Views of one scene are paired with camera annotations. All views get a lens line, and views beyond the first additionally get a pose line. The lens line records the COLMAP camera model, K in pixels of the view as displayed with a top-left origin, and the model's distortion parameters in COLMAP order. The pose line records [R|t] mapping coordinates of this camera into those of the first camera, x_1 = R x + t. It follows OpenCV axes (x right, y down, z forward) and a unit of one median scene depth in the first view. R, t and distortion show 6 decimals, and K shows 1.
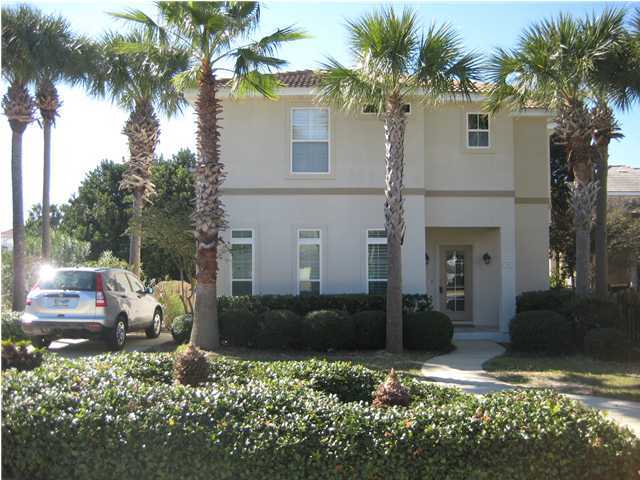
lens RADIAL K [[660.2, 0, 320.0], [0, 660.2, 240.0], [0, 0, 1]] dist [-0.163325, 0.221199]
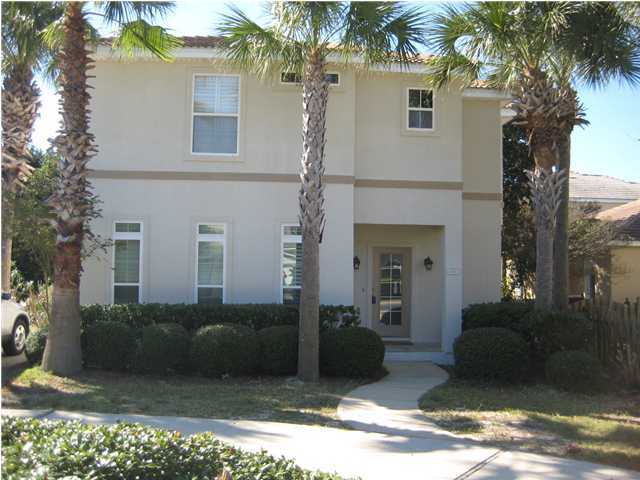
lens RADIAL K [[660.2, 0, 320.0], [0, 660.2, 240.0], [0, 0, 1]] dist [-0.163325, 0.221199]
pose [[0.996409, 0.019551, 0.082386, 0.053095], [-0.018778, 0.999772, -0.010152, 0.010600], [-0.082565, 0.008568, 0.996549, 0.193322]]
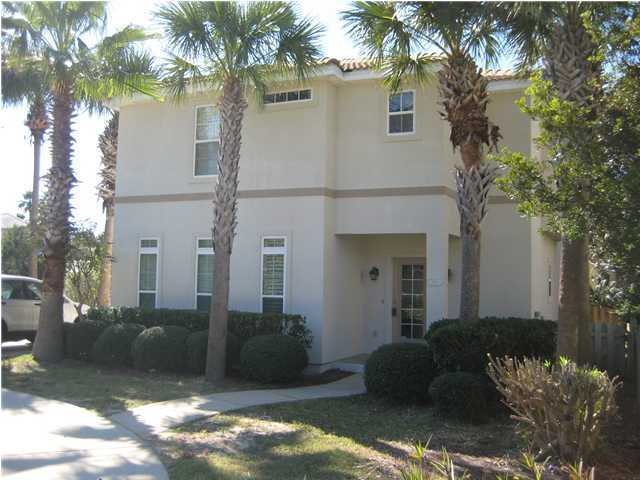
lens RADIAL K [[660.2, 0, 320.0], [0, 660.2, 240.0], [0, 0, 1]] dist [-0.163325, 0.221199]
pose [[0.915964, -0.005396, -0.401224, 0.507933], [-0.006617, 0.999571, -0.028548, 0.012041], [0.401206, 0.028804, 0.915535, 0.247408]]
